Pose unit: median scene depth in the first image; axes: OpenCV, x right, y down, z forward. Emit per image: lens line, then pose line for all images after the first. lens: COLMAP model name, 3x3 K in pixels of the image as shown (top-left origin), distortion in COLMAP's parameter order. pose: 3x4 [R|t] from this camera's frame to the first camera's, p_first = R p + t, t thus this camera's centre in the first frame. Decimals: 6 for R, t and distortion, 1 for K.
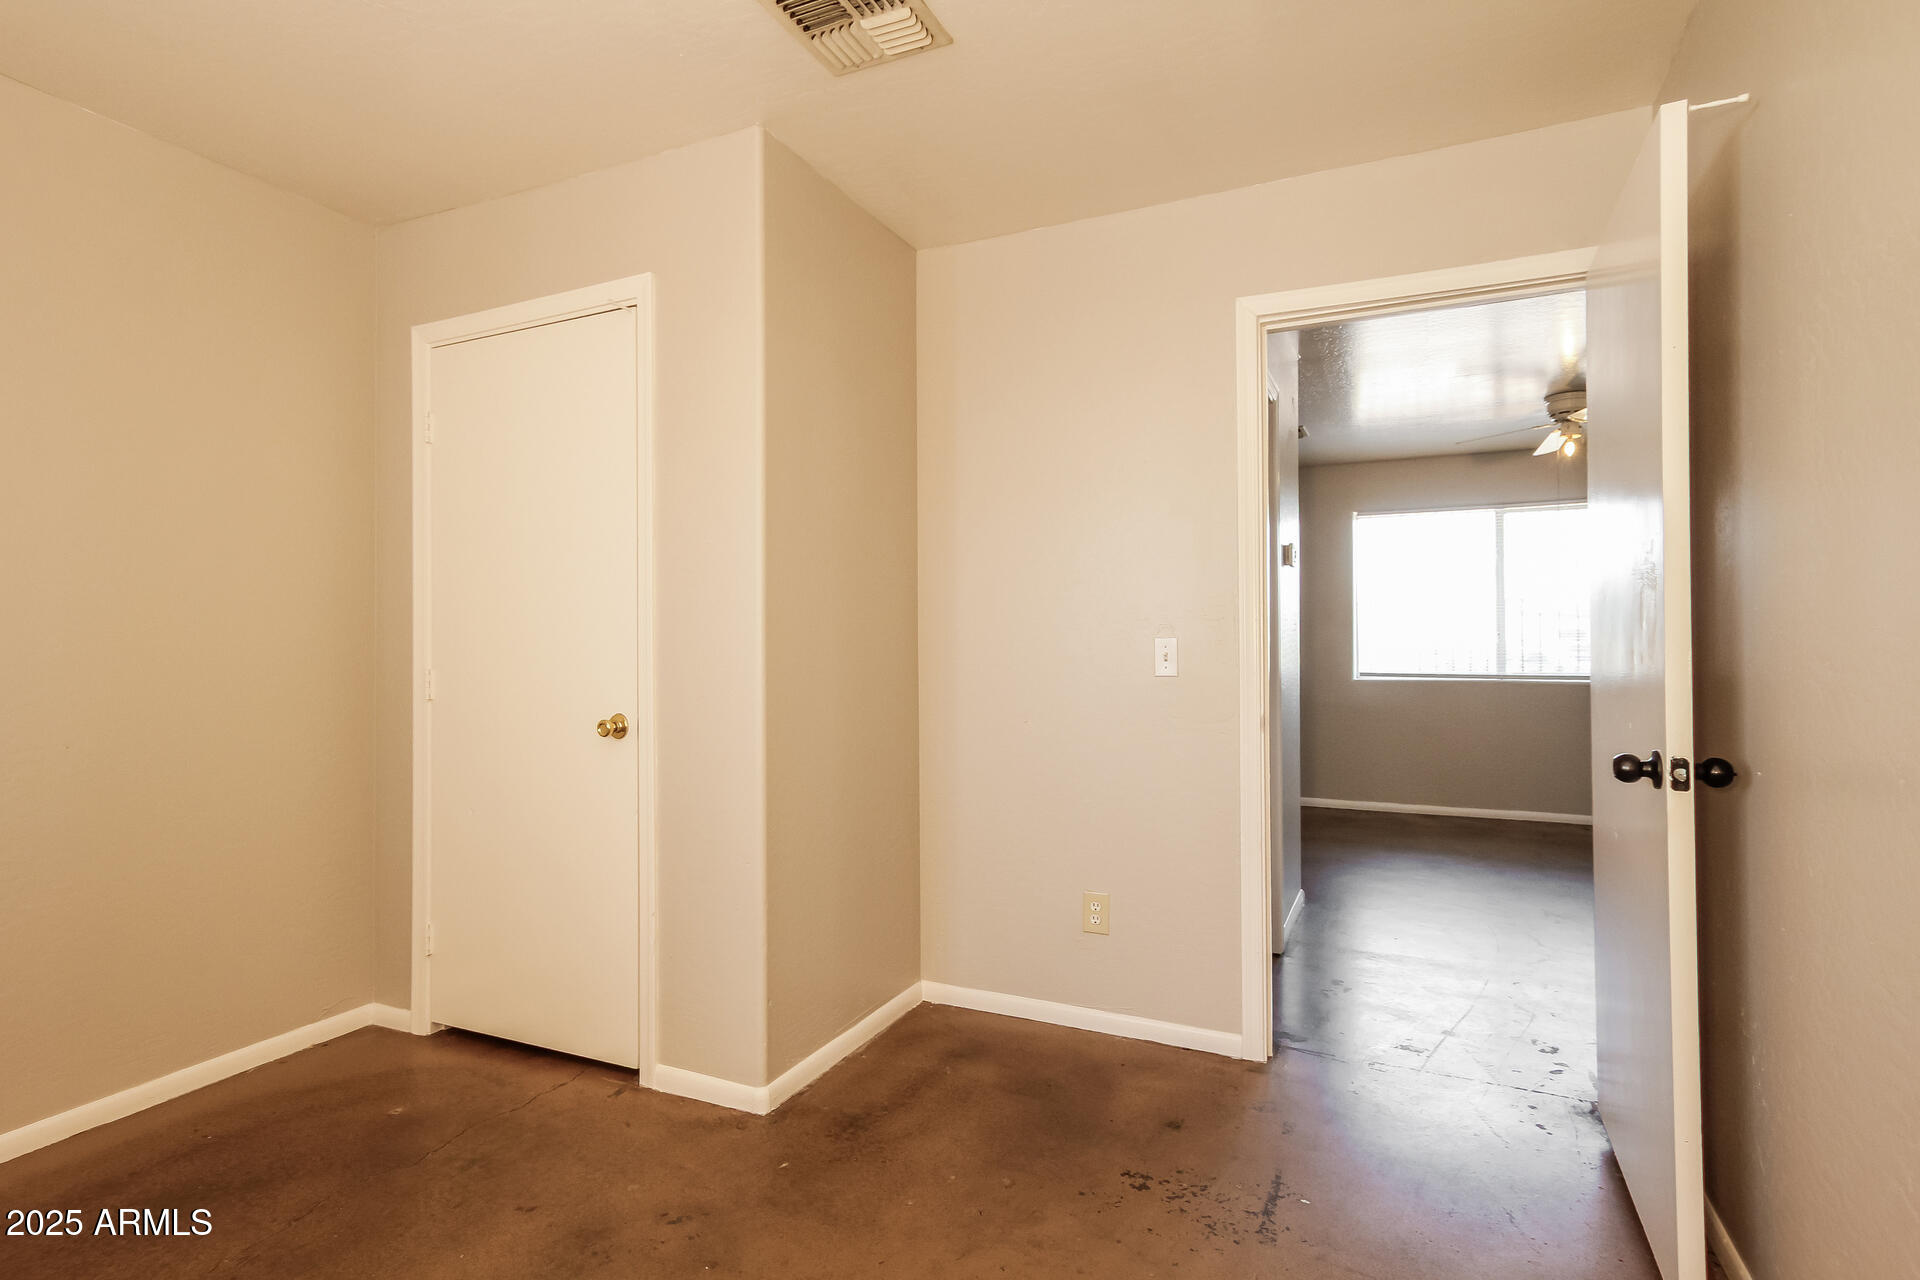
lens RADIAL K [[967.8, 0, 954.8], [0, 967.8, 655.1], [0, 0, 1]] dist [0.005018, 0.000940]
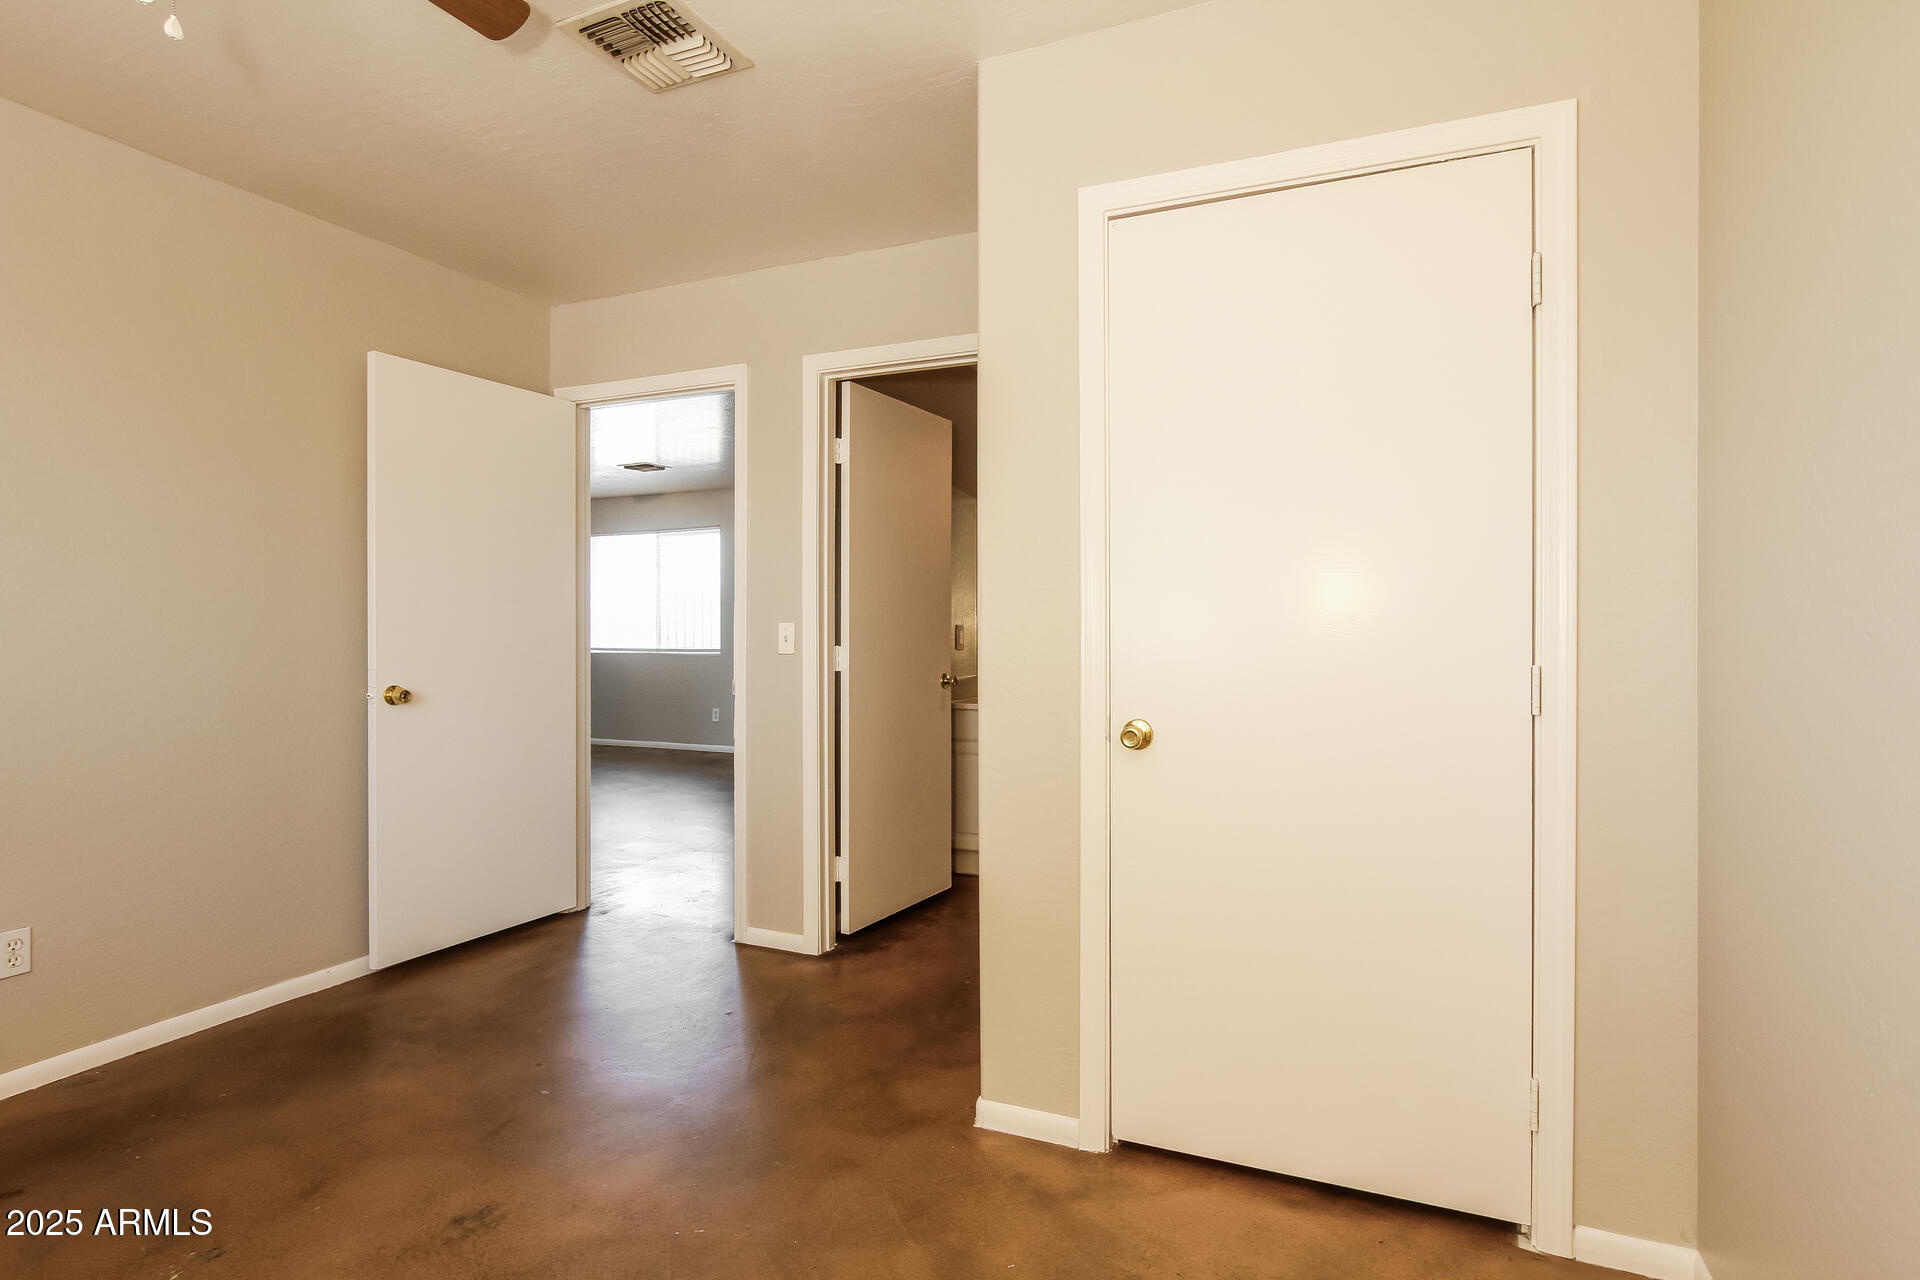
lens RADIAL K [[967.8, 0, 904.0], [0, 967.8, 638.9], [0, 0, 1]] dist [0.005018, 0.000940]
pose [[0.999994, -0.000098, 0.003366, 0.798767], [0.000088, 0.999996, 0.002710, 0.001902], [-0.003366, -0.002710, 0.999991, -0.381758]]
